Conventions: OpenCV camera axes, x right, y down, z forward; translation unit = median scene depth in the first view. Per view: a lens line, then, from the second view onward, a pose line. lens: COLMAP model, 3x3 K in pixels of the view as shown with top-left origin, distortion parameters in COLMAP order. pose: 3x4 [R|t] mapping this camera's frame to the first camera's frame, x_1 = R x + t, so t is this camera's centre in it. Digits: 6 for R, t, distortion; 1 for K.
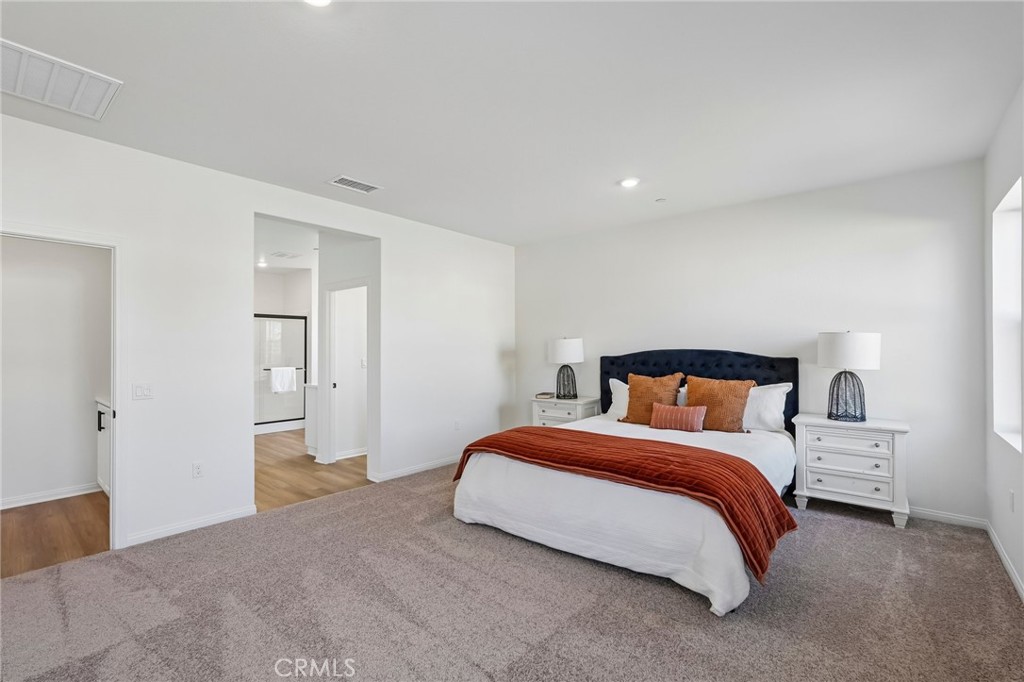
lens RADIAL K [[454.5, 0, 521.6], [0, 454.5, 345.0], [0, 0, 1]] dist [-0.001487, 0.000073]
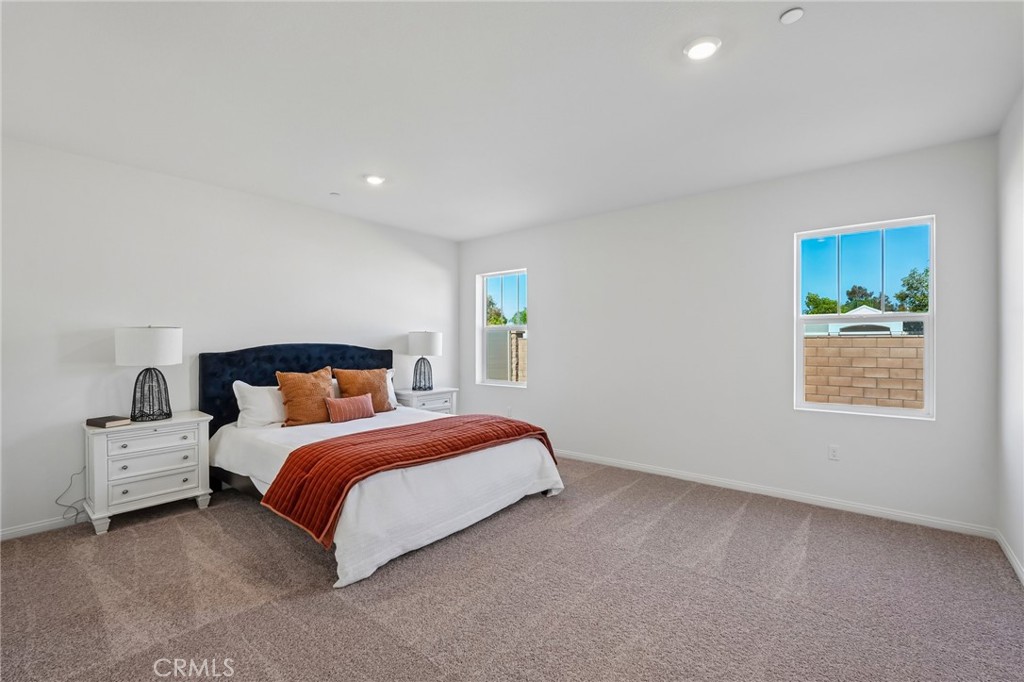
lens RADIAL K [[454.5, 0, 519.8], [0, 454.5, 337.7], [0, 0, 1]] dist [-0.001487, 0.000073]
pose [[-0.014192, 0.015297, 0.999782, -0.629204], [-0.002355, 0.999880, -0.015332, 0.011177], [-0.999897, -0.002572, -0.014154, 0.558432]]
